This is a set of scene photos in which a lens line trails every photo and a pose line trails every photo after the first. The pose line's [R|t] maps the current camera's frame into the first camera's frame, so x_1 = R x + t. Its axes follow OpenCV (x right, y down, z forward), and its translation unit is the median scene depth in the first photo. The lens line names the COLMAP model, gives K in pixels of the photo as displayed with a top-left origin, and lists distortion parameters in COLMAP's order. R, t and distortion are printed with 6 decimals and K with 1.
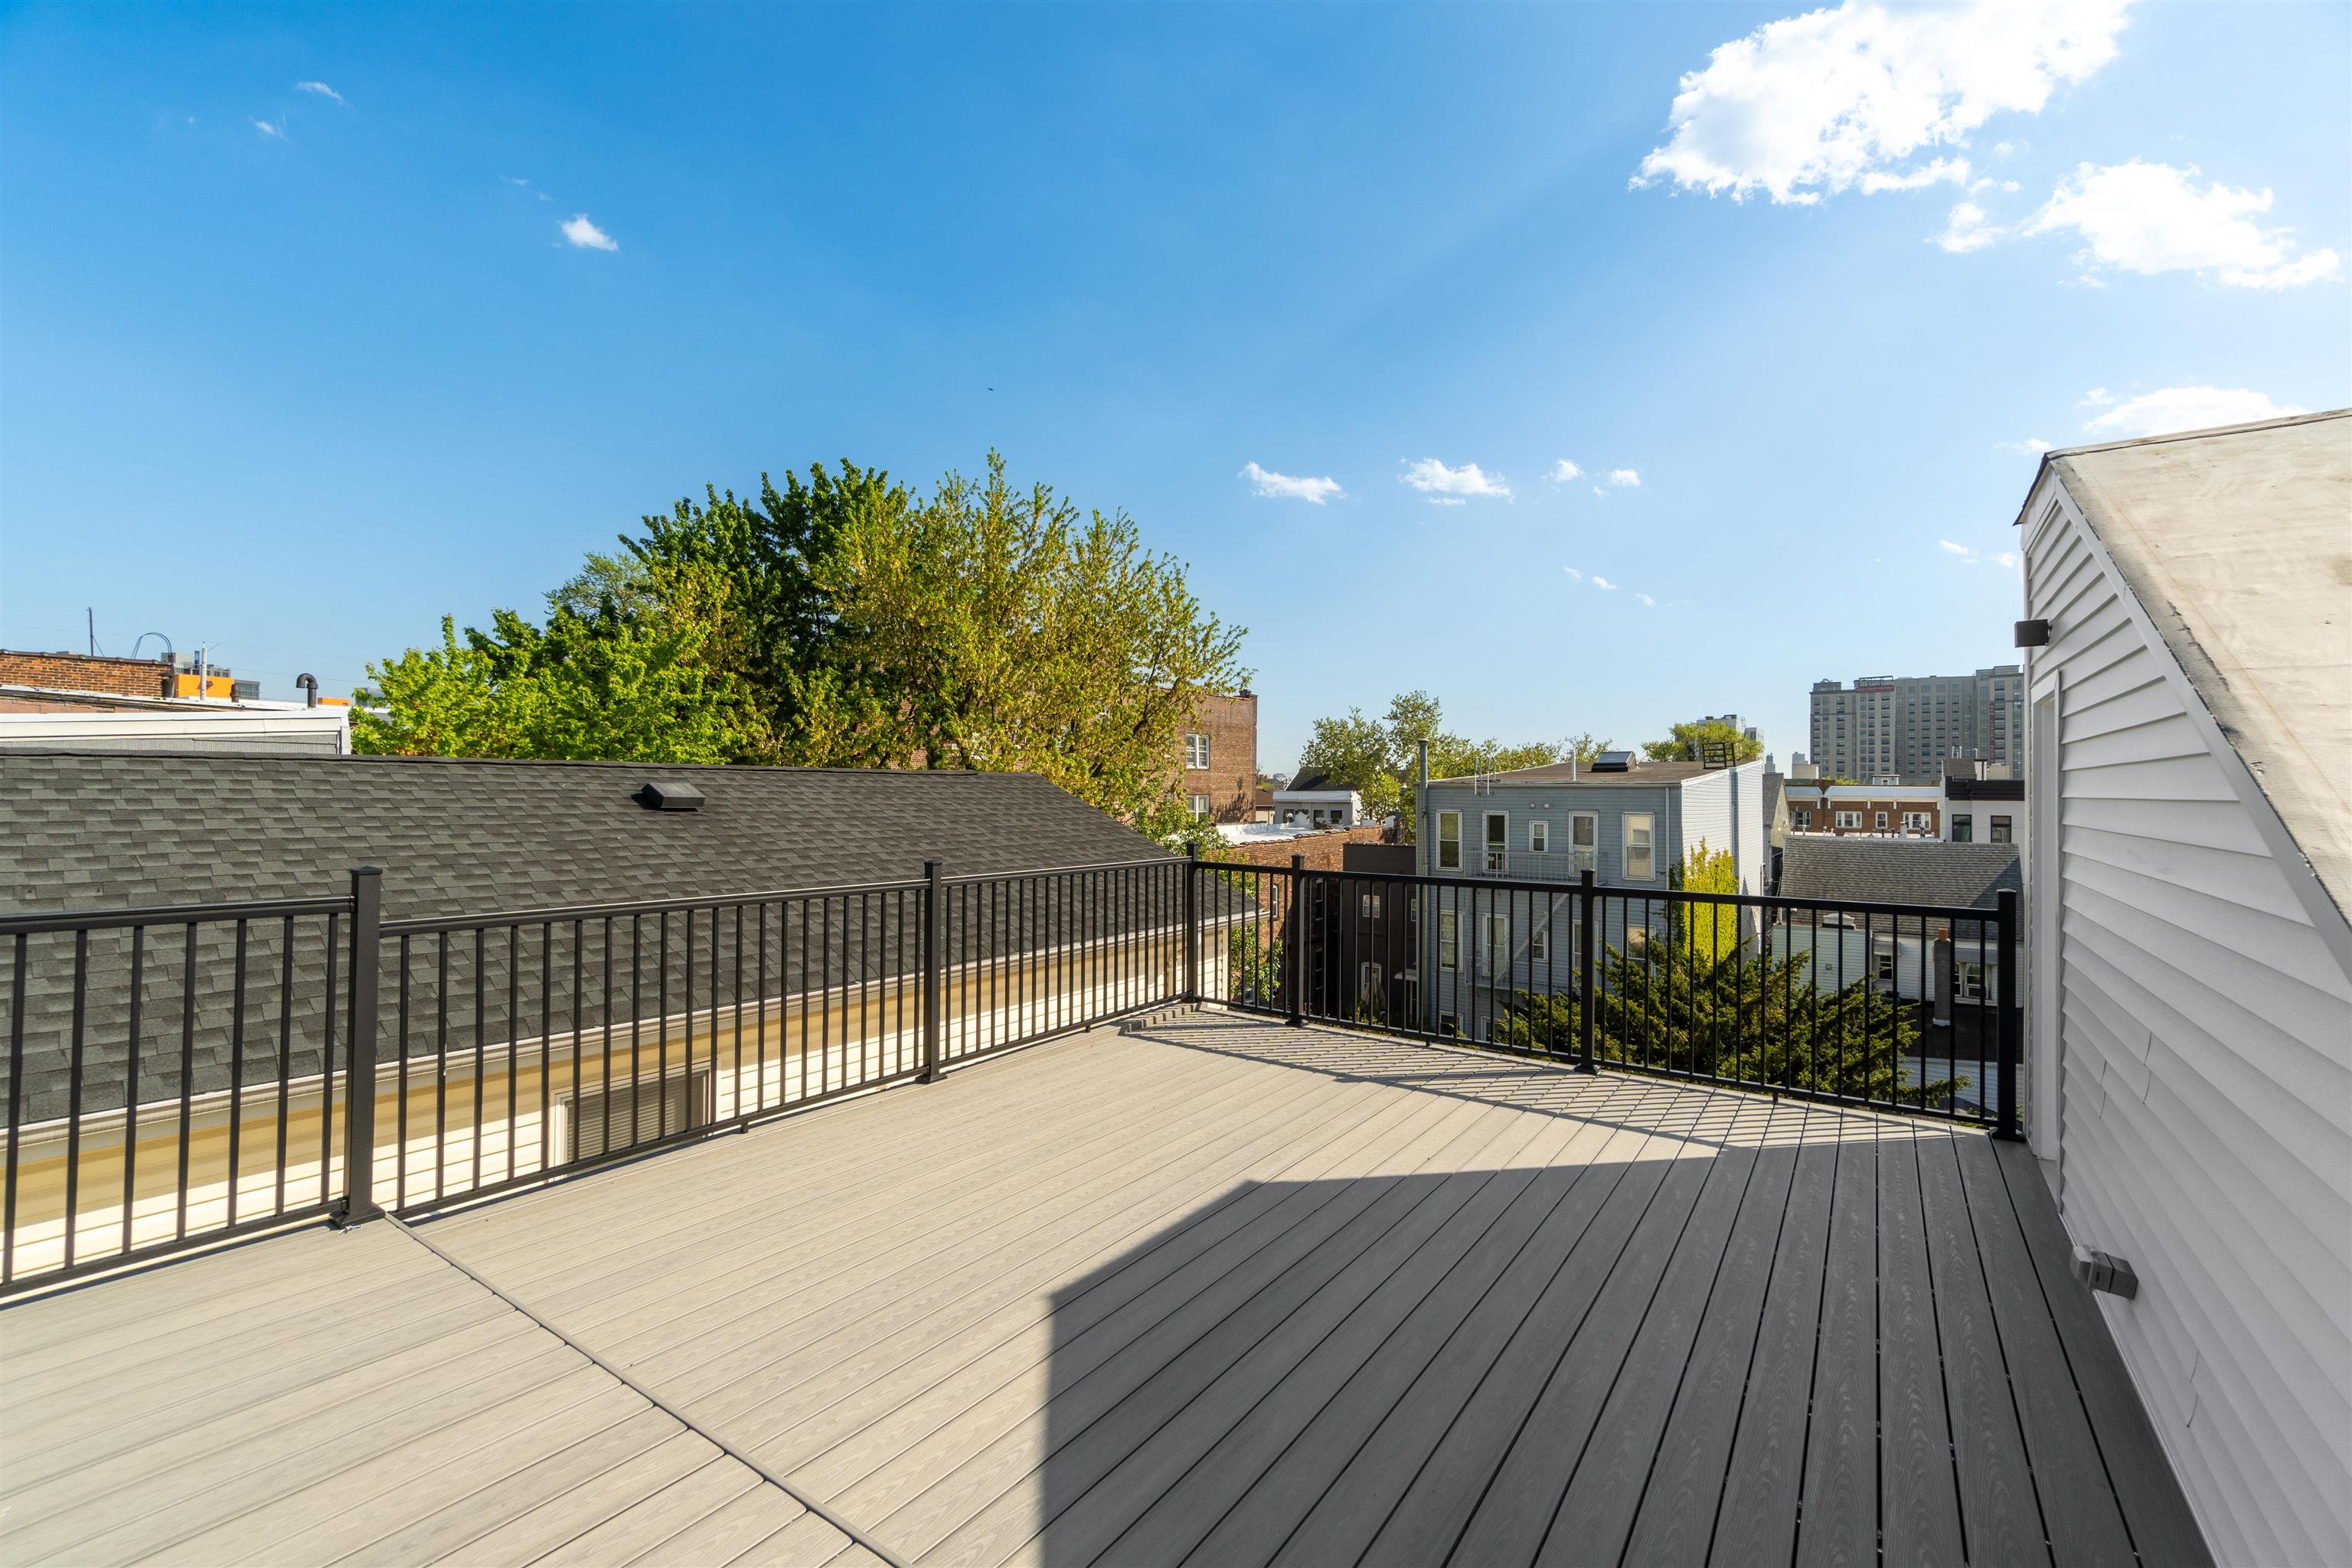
lens RADIAL K [[1018.6, 0, 1169.7], [0, 1018.6, 774.1], [0, 0, 1]] dist [-0.001357, 0.000058]
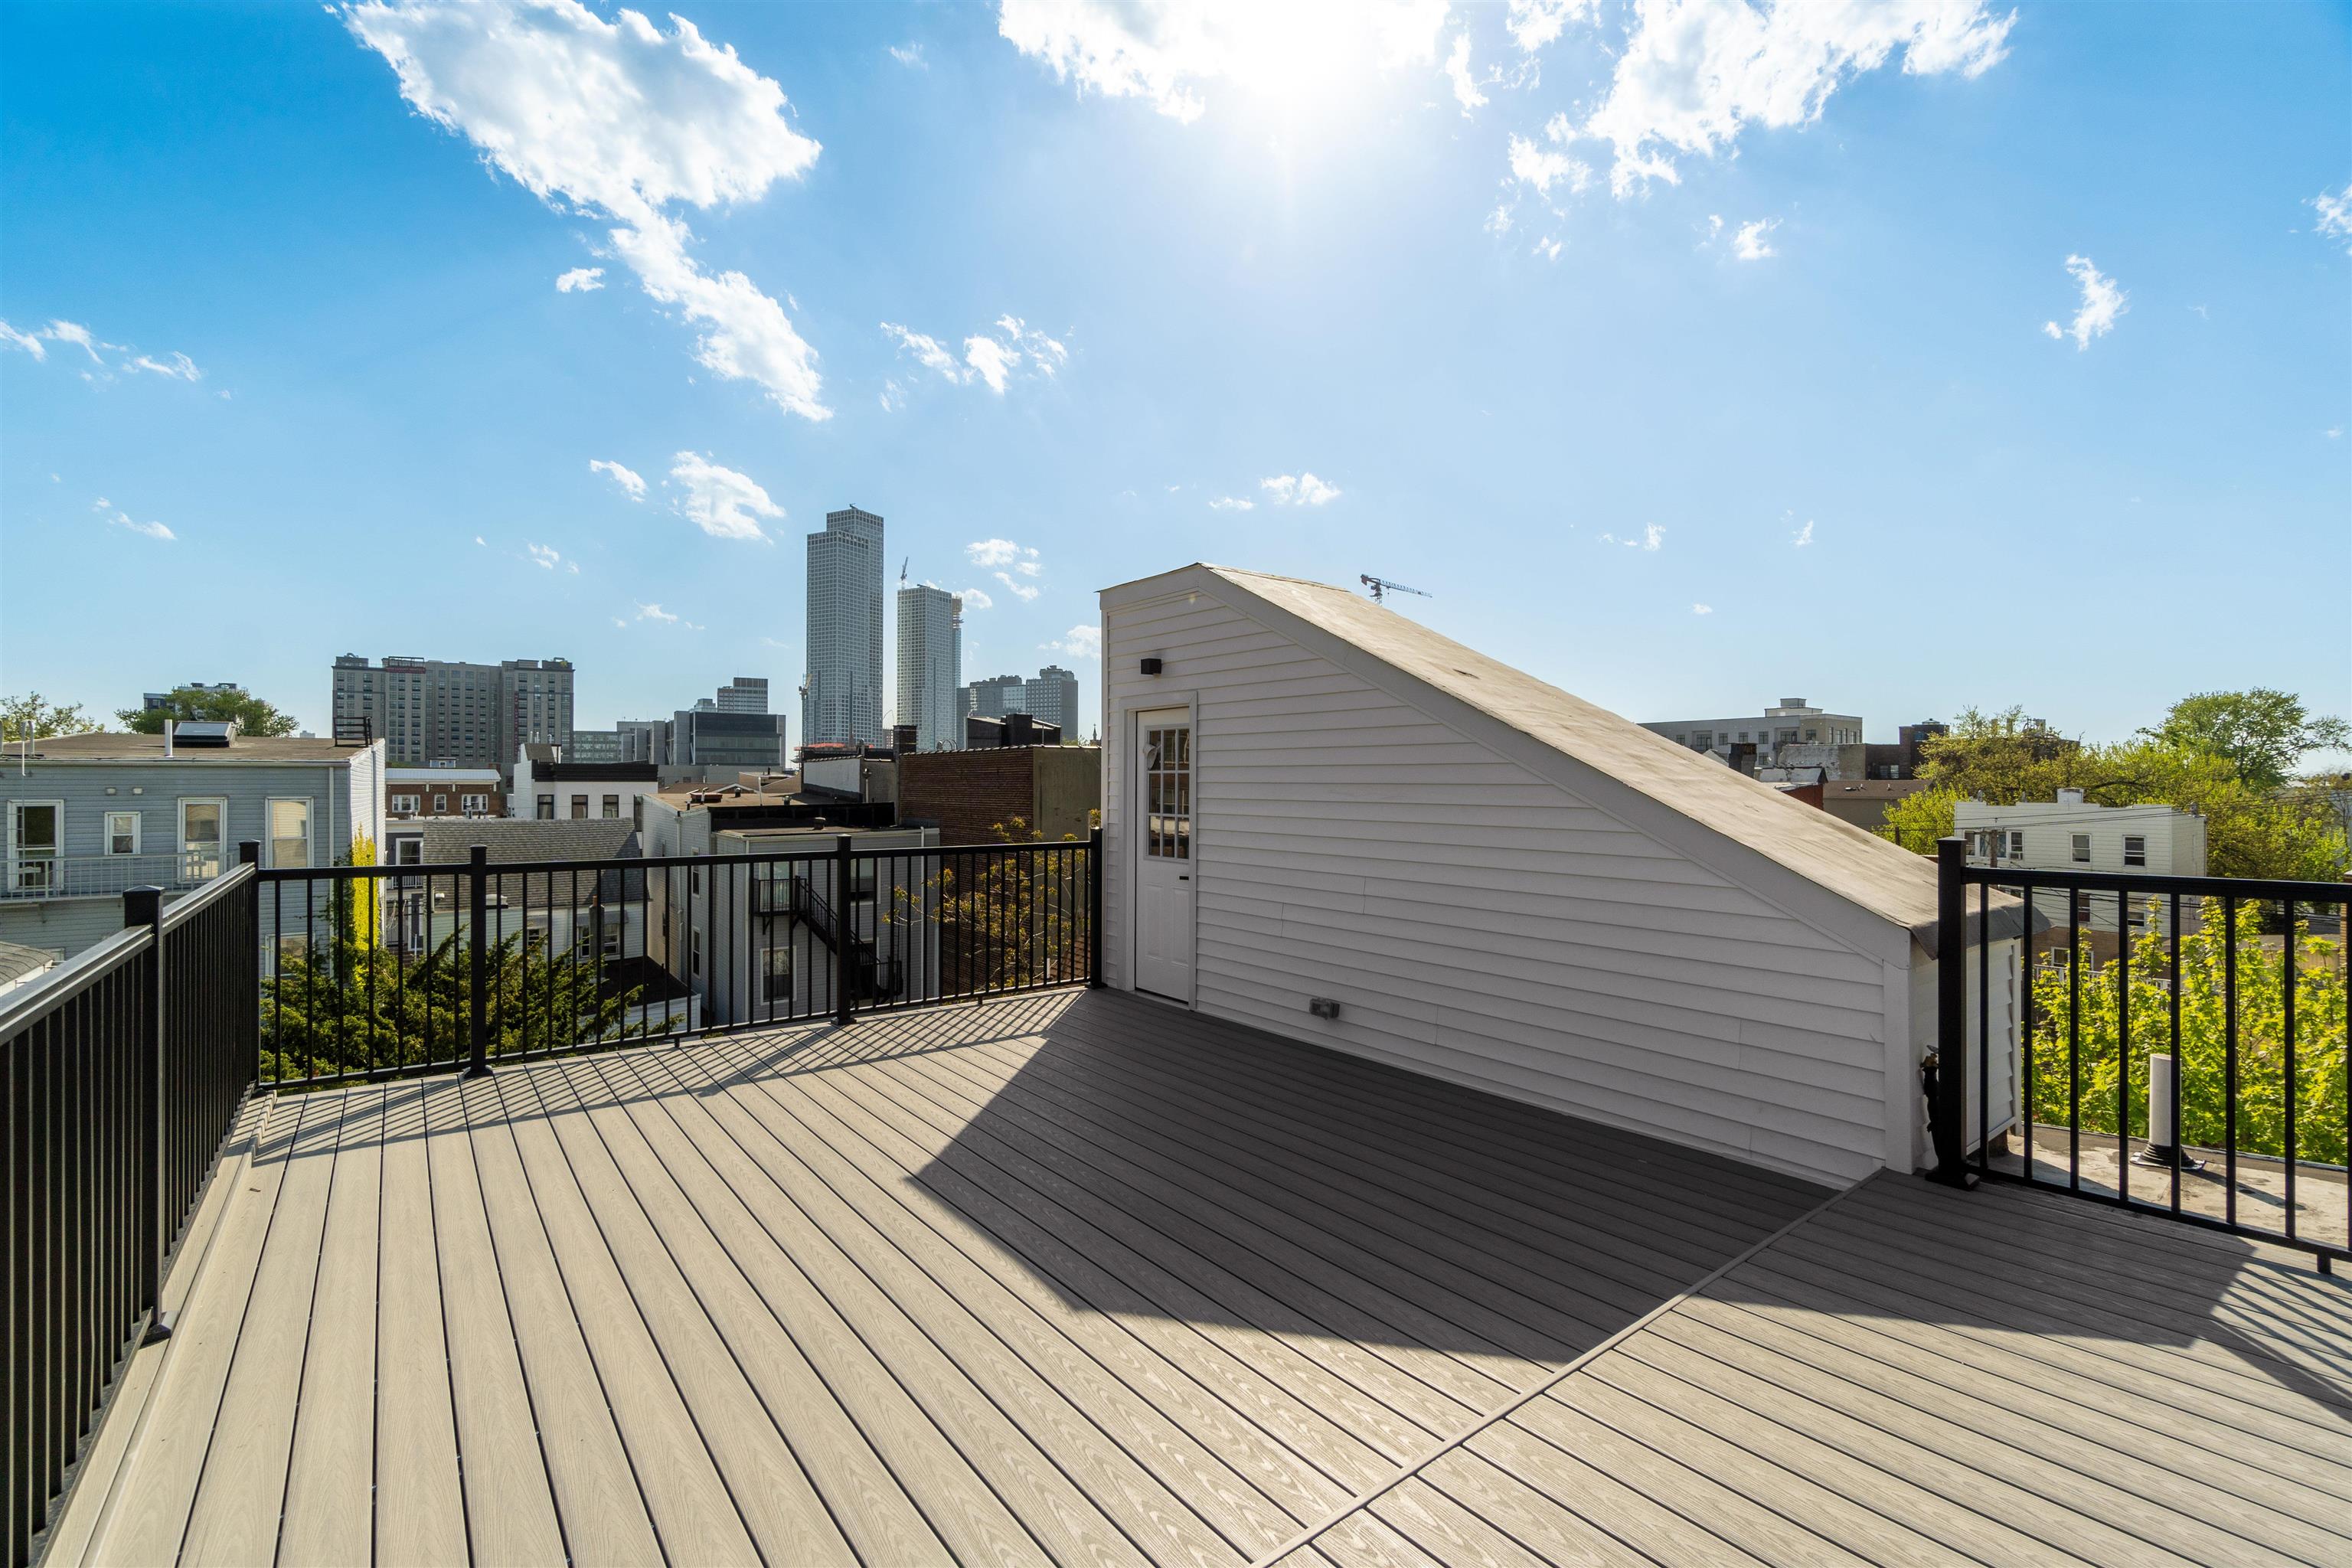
lens RADIAL K [[1011.5, 0, 1176.0], [0, 1011.5, 784.0], [0, 0, 1]] dist [-0.002981, -0.000358]
pose [[0.288364, -0.008661, 0.957482, -0.132646], [-0.015864, 0.999779, 0.013821, 0.005170], [-0.957389, -0.019175, 0.288163, 0.094610]]
